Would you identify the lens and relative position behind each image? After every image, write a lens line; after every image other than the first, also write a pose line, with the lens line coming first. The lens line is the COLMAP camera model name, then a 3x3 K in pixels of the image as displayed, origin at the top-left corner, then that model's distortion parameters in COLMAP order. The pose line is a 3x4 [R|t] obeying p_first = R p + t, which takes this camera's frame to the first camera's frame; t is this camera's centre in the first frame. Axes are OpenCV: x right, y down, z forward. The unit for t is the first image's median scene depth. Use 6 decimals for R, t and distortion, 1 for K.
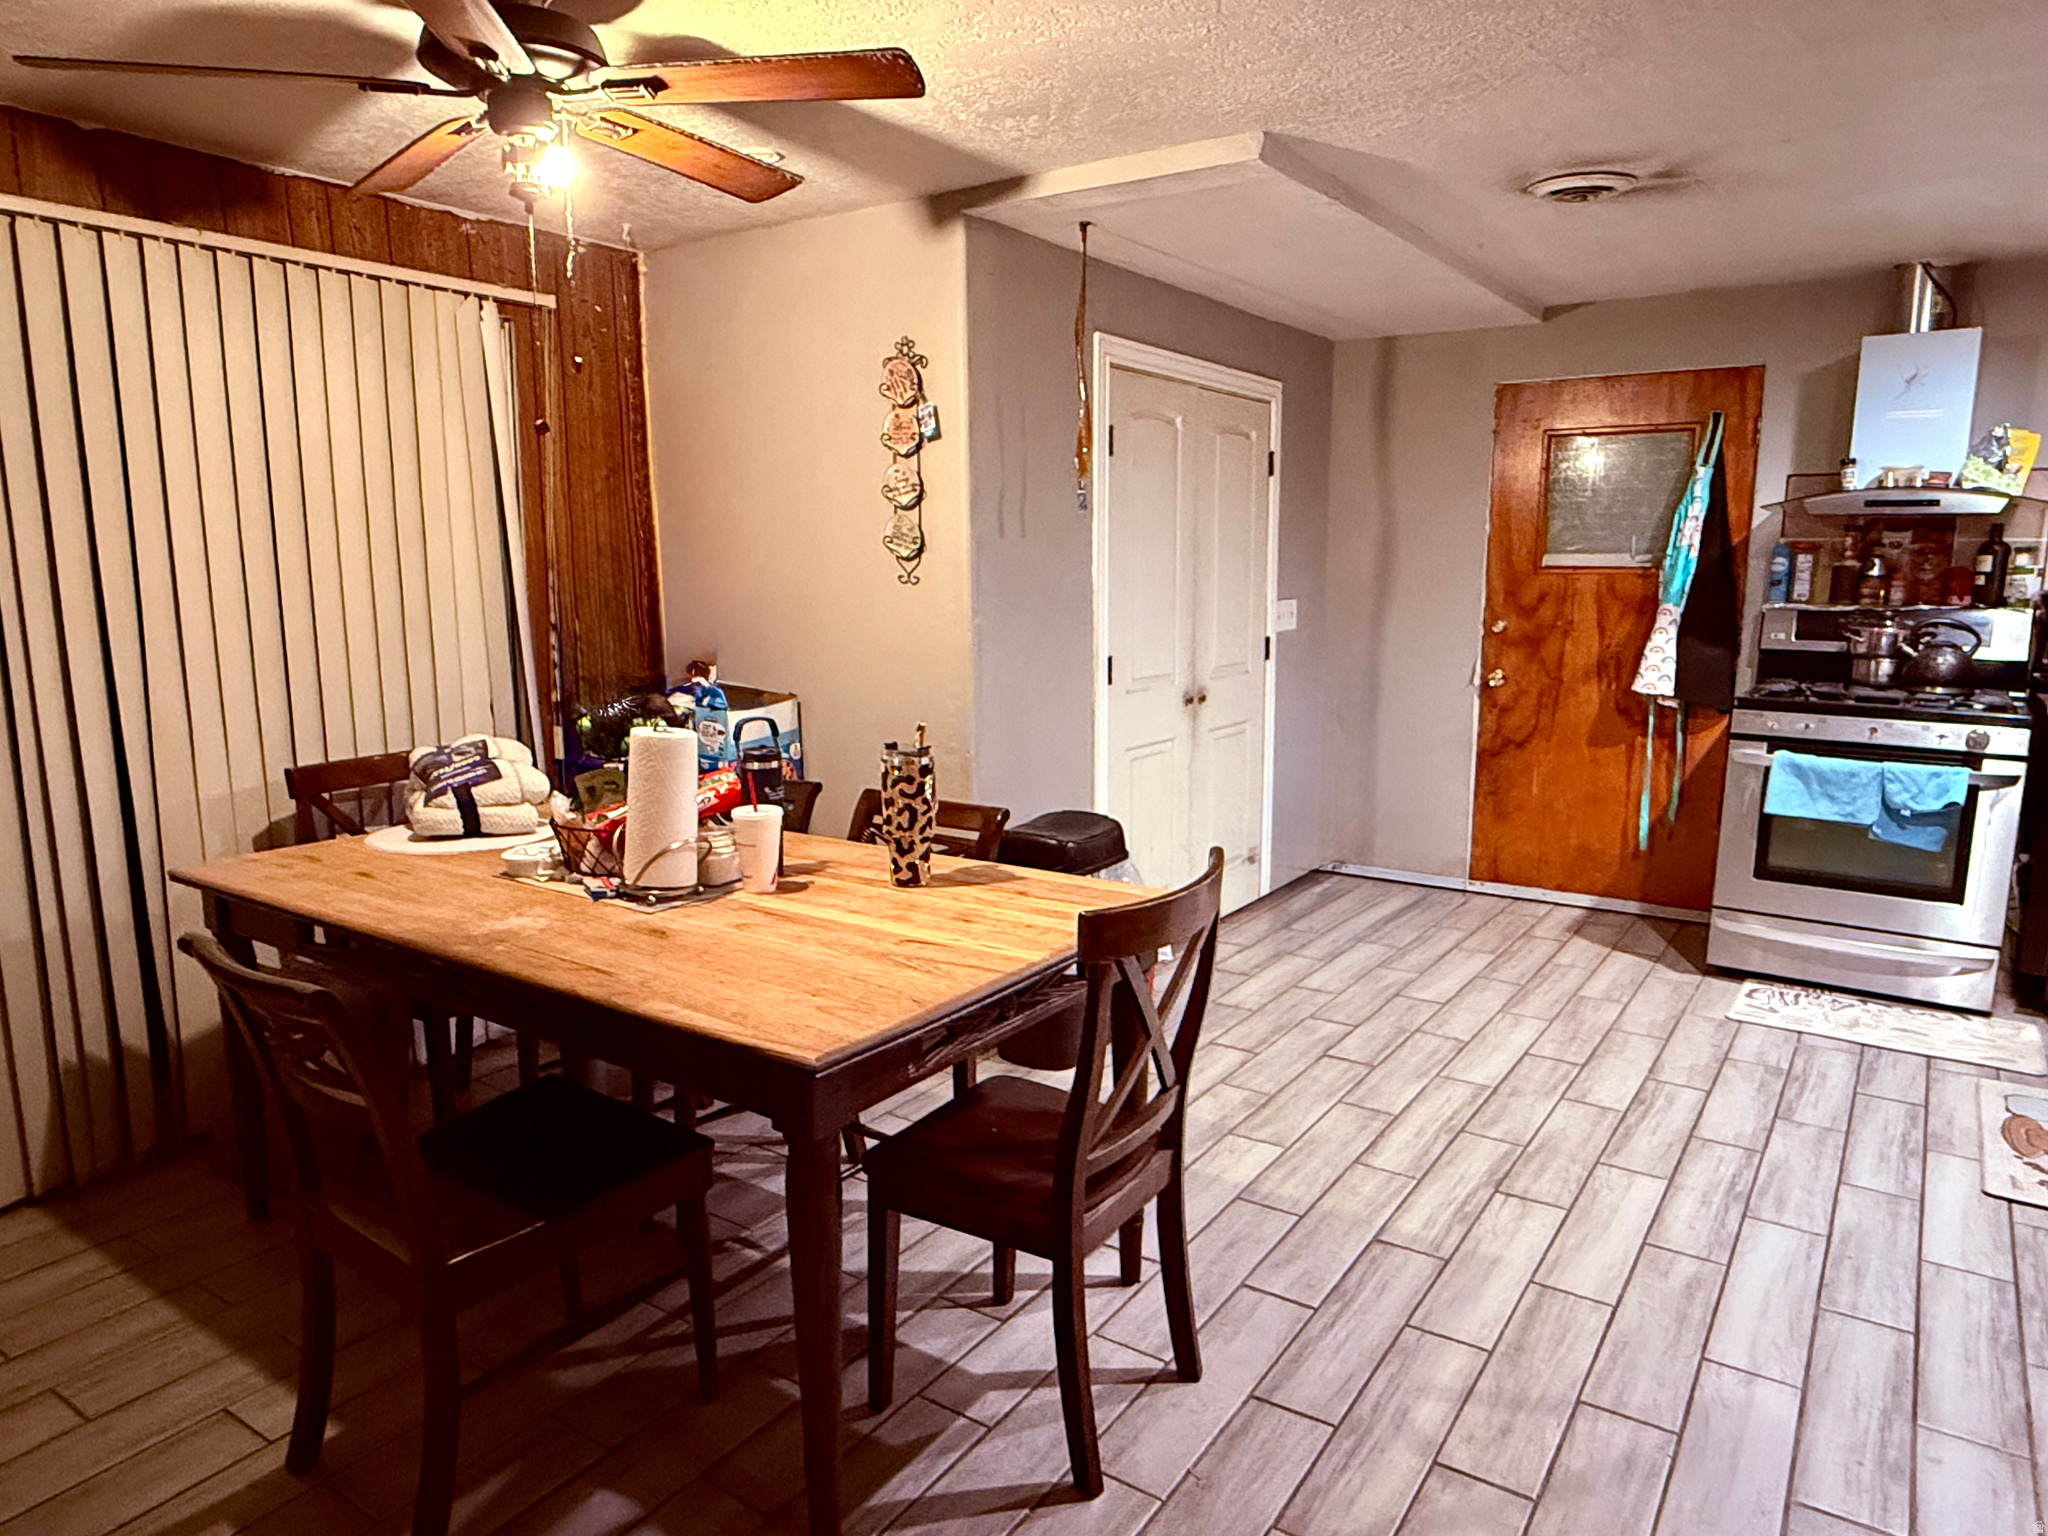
lens RADIAL K [[1318.1, 0, 1026.5], [0, 1318.1, 770.1], [0, 0, 1]] dist [-0.000834, -0.000019]
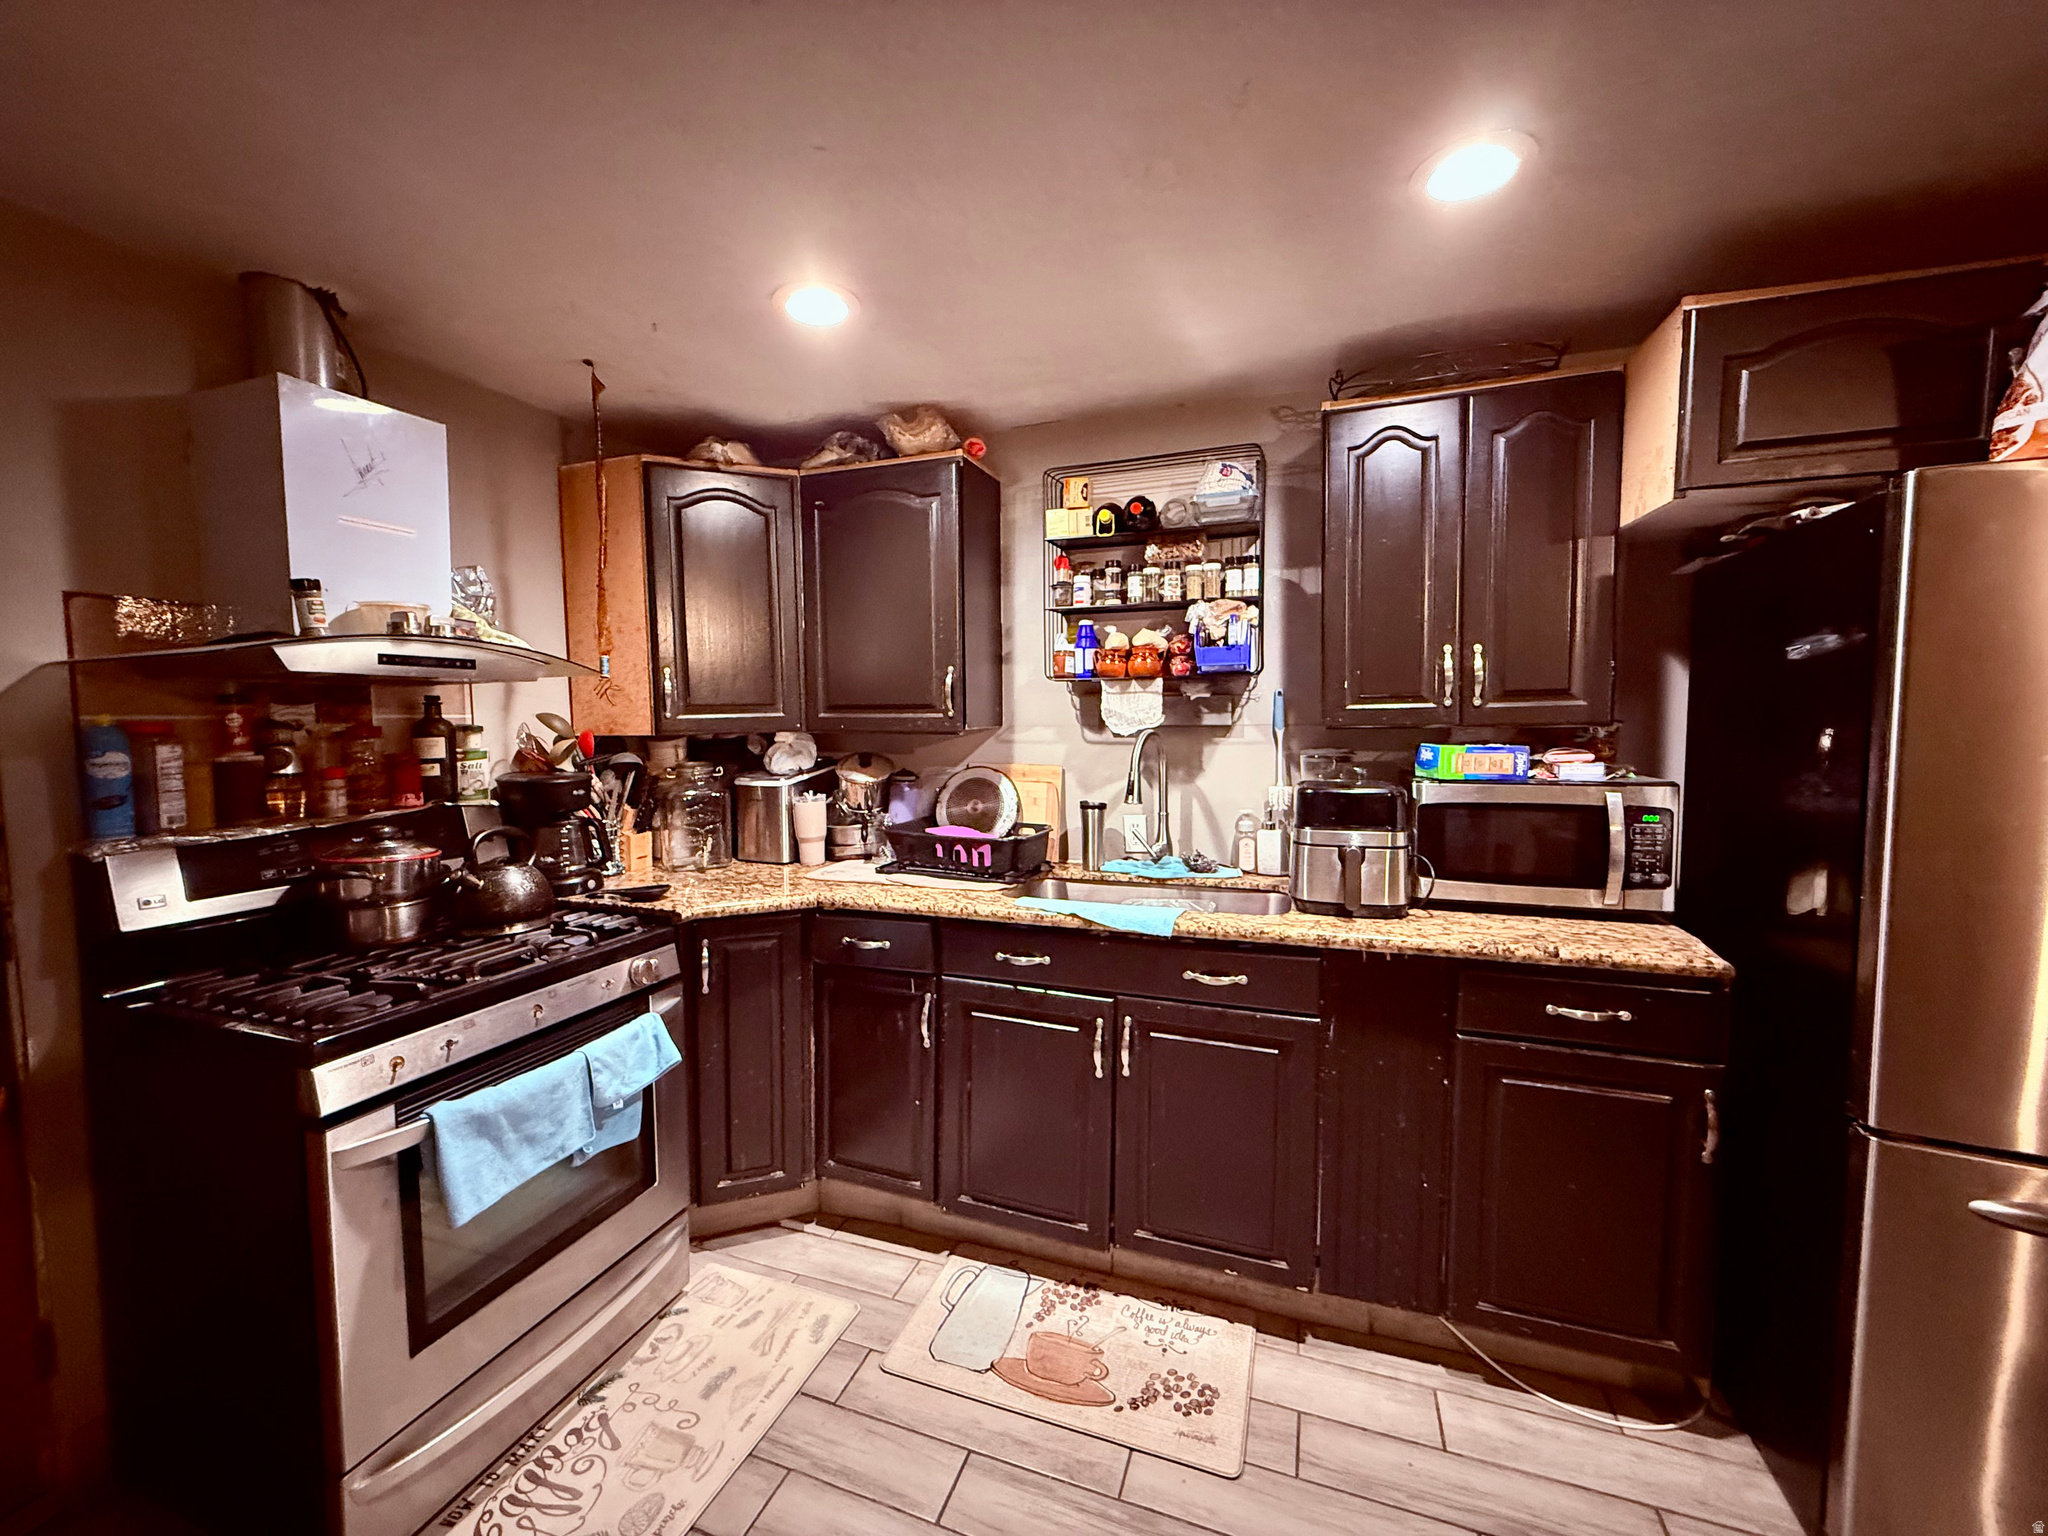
lens RADIAL K [[815.7, 0, 1025.5], [0, 815.7, 767.6], [0, 0, 1]] dist [0.000239, 0.000773]
pose [[-0.259230, -0.065020, 0.963625, 0.190361], [0.162195, 0.980631, 0.109800, -0.142936], [-0.952099, 0.184758, -0.243663, 0.797239]]
